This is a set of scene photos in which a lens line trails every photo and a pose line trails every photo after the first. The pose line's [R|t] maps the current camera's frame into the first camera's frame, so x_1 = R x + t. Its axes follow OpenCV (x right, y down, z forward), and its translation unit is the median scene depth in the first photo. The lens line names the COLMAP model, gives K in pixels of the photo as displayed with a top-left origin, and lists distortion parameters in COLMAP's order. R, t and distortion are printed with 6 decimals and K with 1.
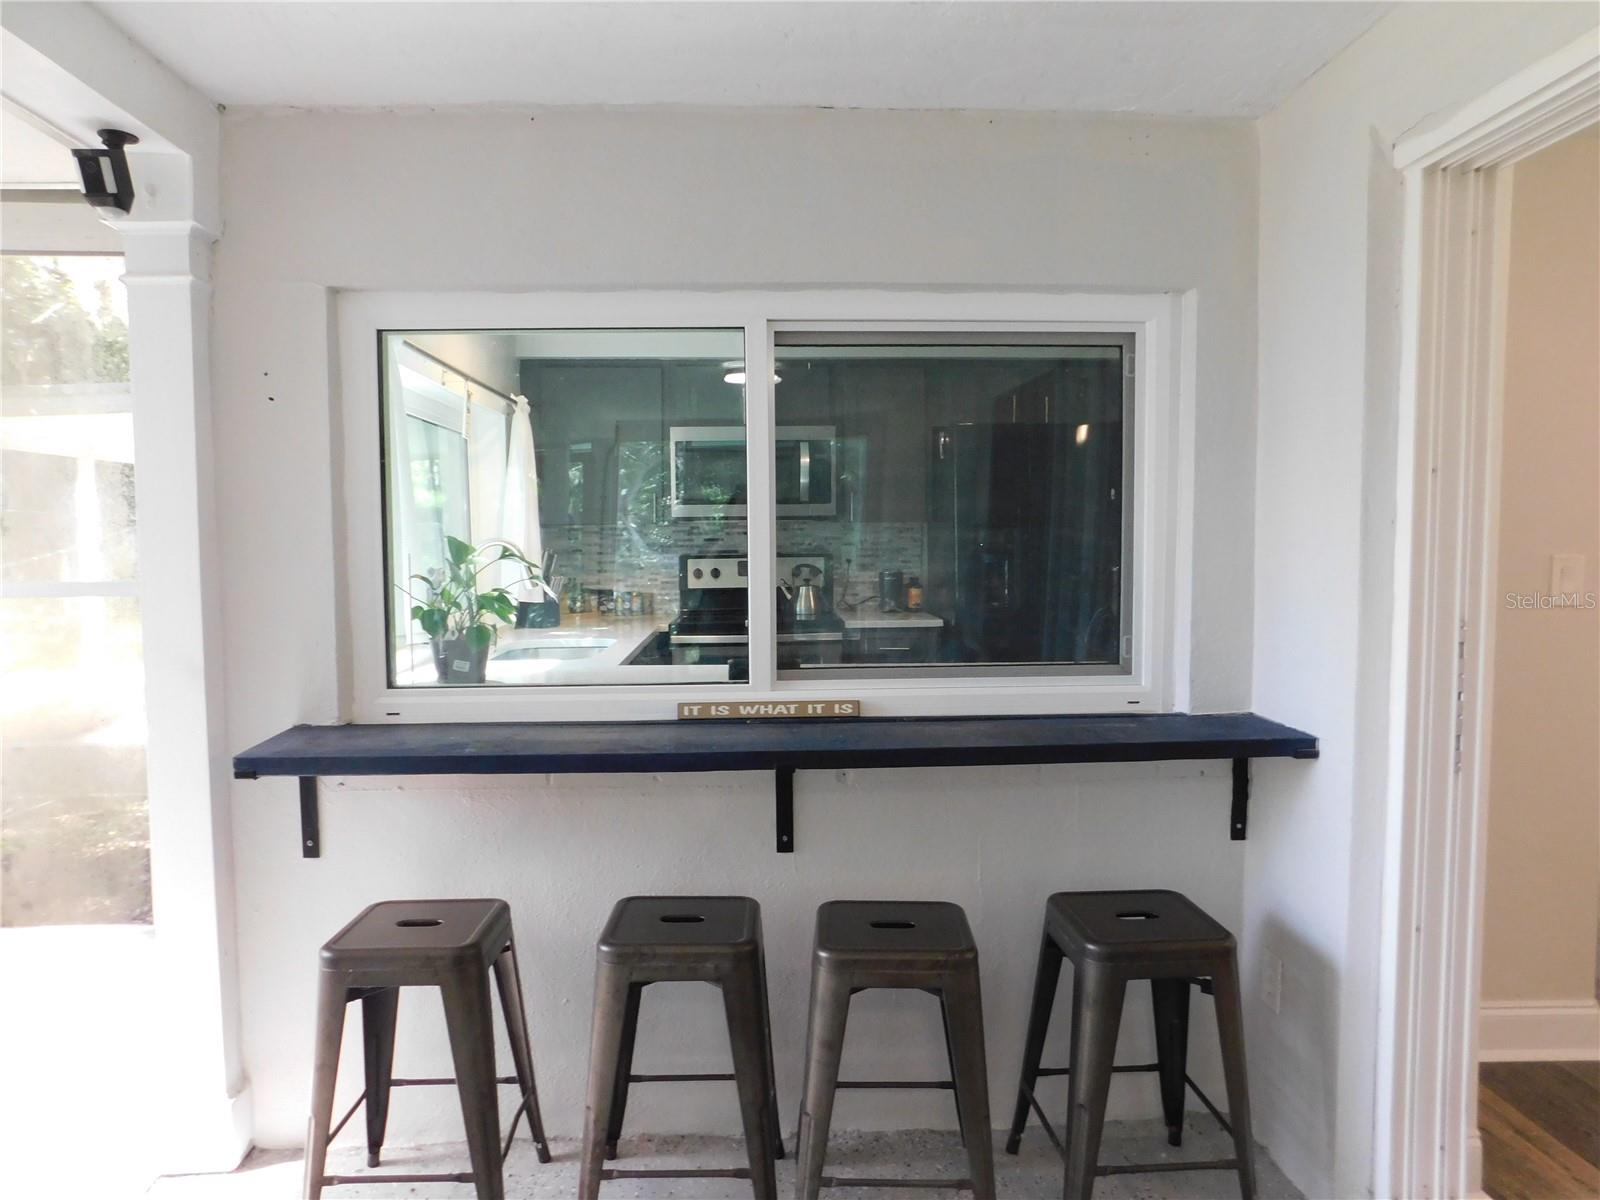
lens RADIAL K [[1055.3, 0, 800.0], [0, 1055.3, 600.0], [0, 0, 1]] dist [-0.049290, 0.001212]
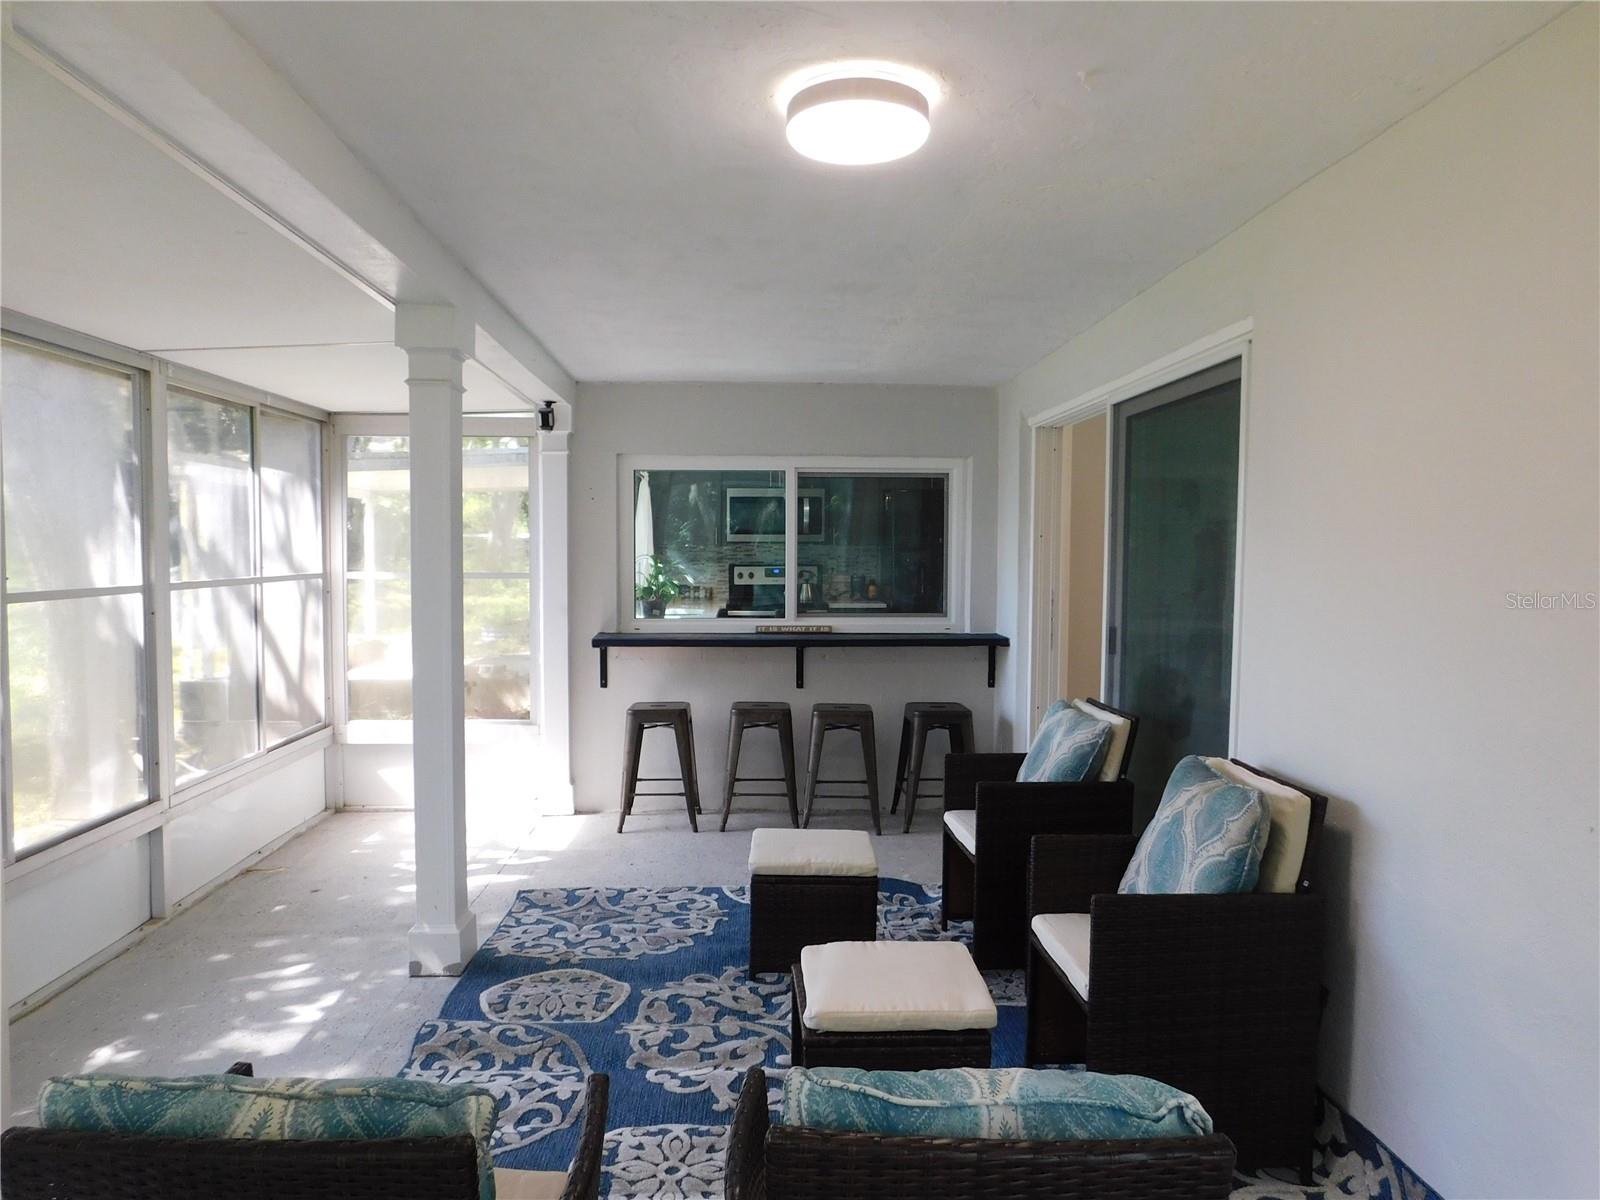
lens RADIAL K [[1055.3, 0, 800.0], [0, 1055.3, 600.0], [0, 0, 1]] dist [-0.049290, 0.001212]
pose [[0.999916, 0.010916, 0.006926, -0.032823], [-0.010848, 0.999894, -0.009683, 0.060986], [-0.007031, 0.009607, 0.999929, -1.402018]]
